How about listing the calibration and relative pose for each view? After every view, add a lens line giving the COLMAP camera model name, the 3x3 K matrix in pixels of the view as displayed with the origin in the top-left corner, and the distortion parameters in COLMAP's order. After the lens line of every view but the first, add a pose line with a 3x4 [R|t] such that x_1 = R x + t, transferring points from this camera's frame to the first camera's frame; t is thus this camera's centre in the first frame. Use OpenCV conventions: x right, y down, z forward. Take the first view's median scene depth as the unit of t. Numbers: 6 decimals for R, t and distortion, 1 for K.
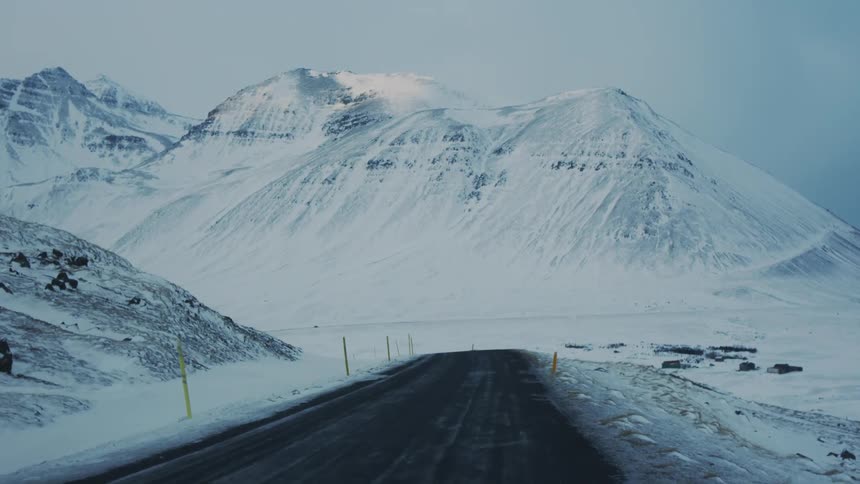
lens RADIAL K [[1557.0, 0, 429.9], [0, 1557.0, 241.2], [0, 0, 1]] dist [-0.104201, 0.000000]
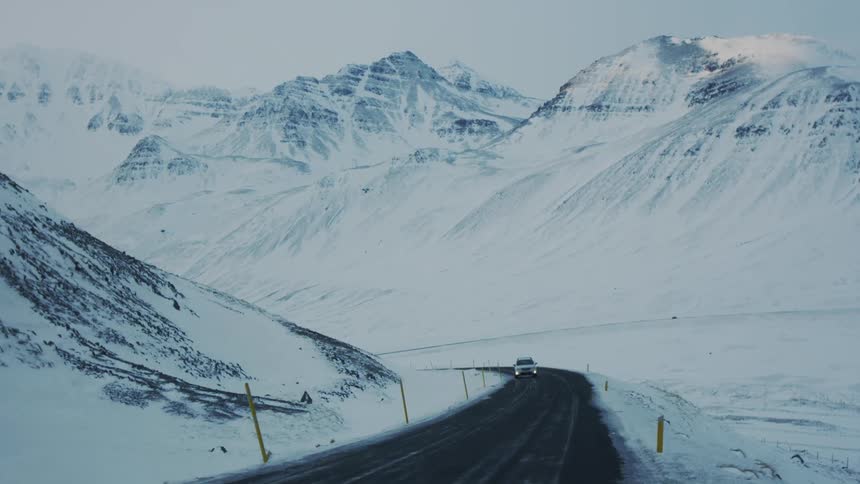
lens RADIAL K [[1557.0, 0, 428.8], [0, 1557.0, 241.3], [0, 0, 1]] dist [-0.104201, 0.000000]
pose [[0.971610, -0.011604, -0.236305, -0.003121], [0.011887, 0.999929, -0.000225, 0.008131], [0.236291, -0.002590, 0.971679, 0.108078]]
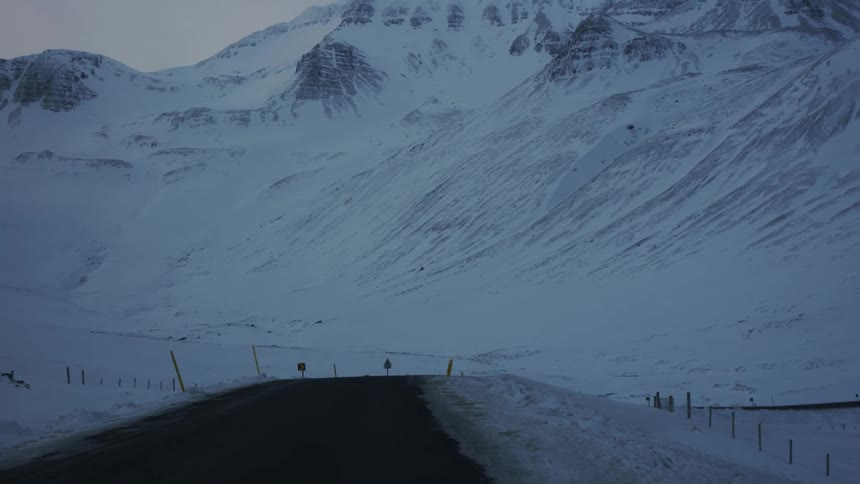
lens RADIAL K [[1557.0, 0, 427.8], [0, 1557.0, 235.6], [0, 0, 1]] dist [-0.104201, 0.000000]
pose [[0.867737, -0.053548, -0.494130, -0.180798], [0.060413, 0.998171, -0.002079, 0.039034], [0.493338, -0.028048, 0.869385, 0.479156]]
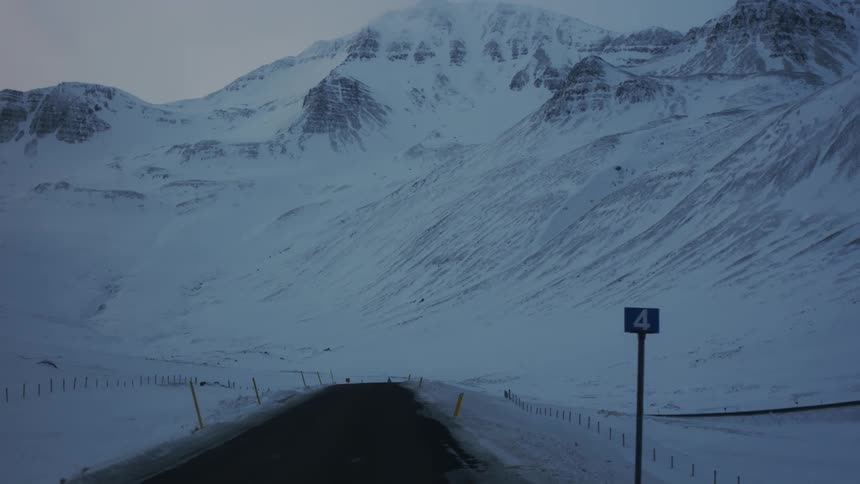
lens RADIAL K [[1557.0, 0, 426.9], [0, 1557.0, 236.6], [0, 0, 1]] dist [-0.104201, 0.000000]
pose [[0.866614, -0.057146, -0.495696, -0.157635], [0.055417, 0.998297, -0.018204, 0.036108], [0.495892, -0.011694, 0.868305, 0.441329]]
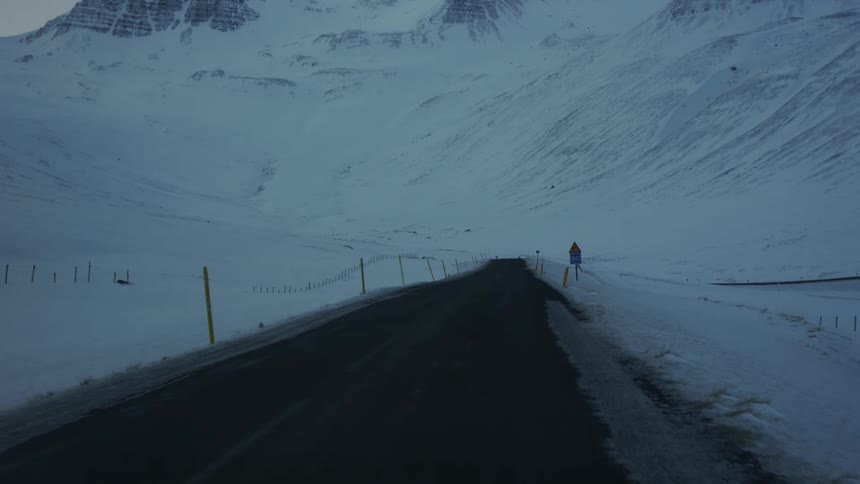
lens RADIAL K [[1557.0, 0, 425.9], [0, 1557.0, 240.2], [0, 0, 1]] dist [-0.104201, 0.000000]
pose [[0.820391, -0.004961, -0.571782, -0.118786], [0.046193, 0.997269, 0.057624, 0.030976], [0.569934, -0.073687, 0.818380, 0.378497]]
